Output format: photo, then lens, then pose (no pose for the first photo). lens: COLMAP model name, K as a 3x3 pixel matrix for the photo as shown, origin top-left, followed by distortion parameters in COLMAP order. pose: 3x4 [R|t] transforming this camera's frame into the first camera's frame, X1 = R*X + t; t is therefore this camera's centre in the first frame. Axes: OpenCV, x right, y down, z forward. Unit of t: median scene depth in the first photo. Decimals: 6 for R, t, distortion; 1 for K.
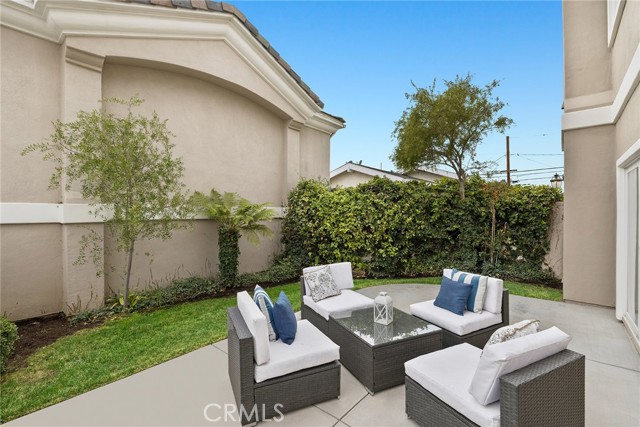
lens RADIAL K [[289.6, 0, 320.0], [0, 289.6, 213.5], [0, 0, 1]] dist [0.000844, 0.000117]
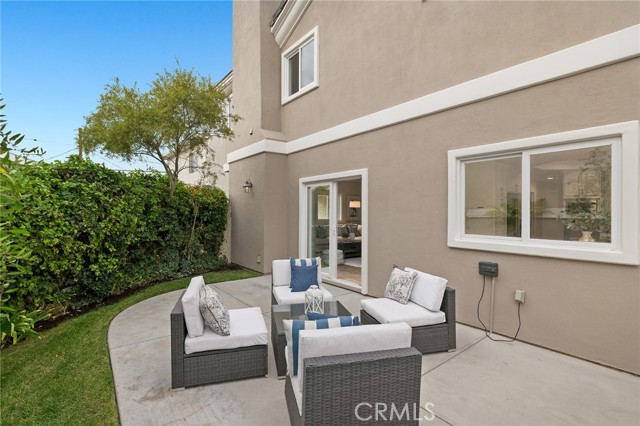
lens RADIAL K [[303.4, 0, 320.0], [0, 303.4, 213.0], [0, 0, 1]] dist [-0.001712, -0.000240]
pose [[0.206889, -0.006195, 0.978345, -0.383102], [0.006444, 0.999967, 0.004969, 0.000878], [-0.978343, 0.005276, 0.206922, 0.332750]]
